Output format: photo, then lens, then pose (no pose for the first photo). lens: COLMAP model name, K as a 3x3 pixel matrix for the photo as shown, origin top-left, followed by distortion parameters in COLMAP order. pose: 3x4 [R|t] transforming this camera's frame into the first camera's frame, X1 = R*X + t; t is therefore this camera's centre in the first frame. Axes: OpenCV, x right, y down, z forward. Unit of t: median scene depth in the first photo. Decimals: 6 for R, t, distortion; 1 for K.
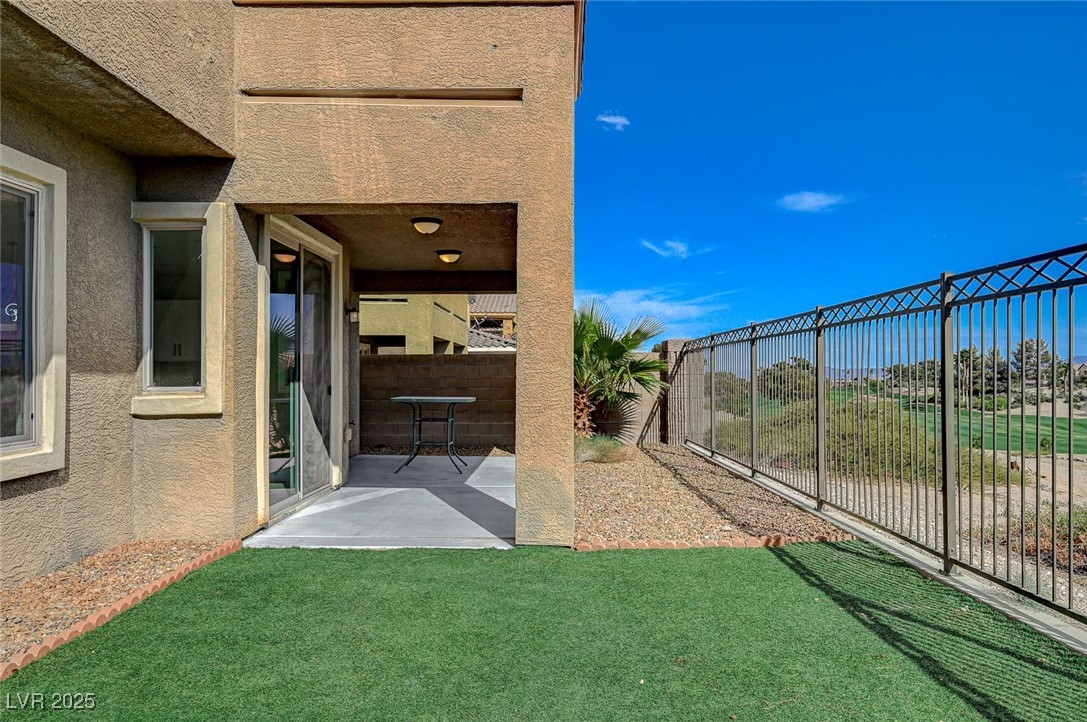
lens RADIAL K [[739.3, 0, 542.1], [0, 739.3, 366.7], [0, 0, 1]] dist [-0.004204, 0.002071]
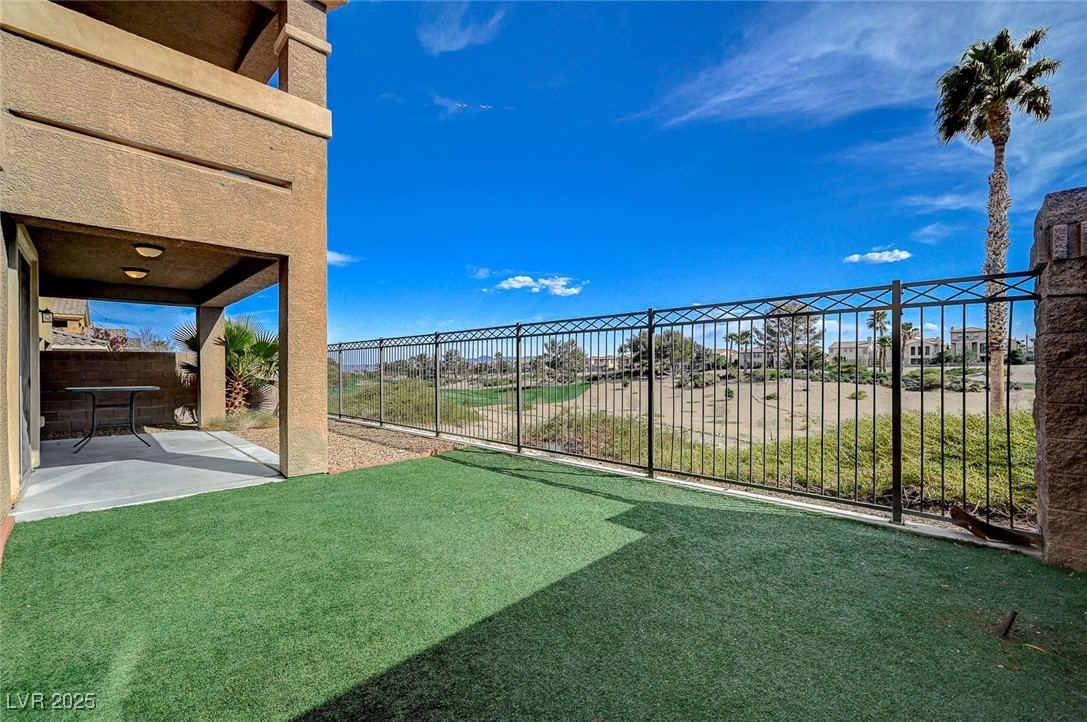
lens RADIAL K [[457.4, 0, 542.5], [0, 457.4, 366.4], [0, 0, 1]] dist [0.000003, -0.000042]
pose [[0.703378, -0.001358, 0.710815, -0.336332], [-0.003544, 0.999979, 0.005418, 0.001998], [-0.710808, -0.006330, 0.703358, -0.047169]]
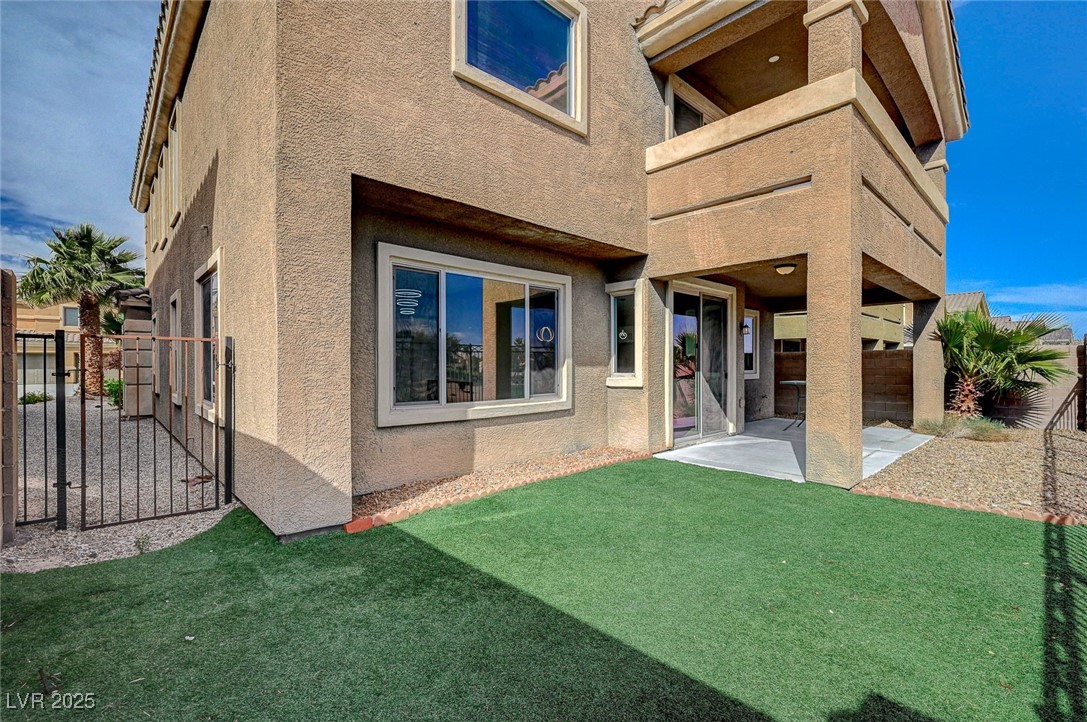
lens RADIAL K [[469.4, 0, 547.7], [0, 469.4, 365.6], [0, 0, 1]] dist [0.001587, 0.000126]
pose [[0.692439, 0.001795, -0.721475, 0.286330], [0.008250, 0.999912, 0.010405, -0.008090], [0.721430, -0.013157, 0.692363, -0.038844]]
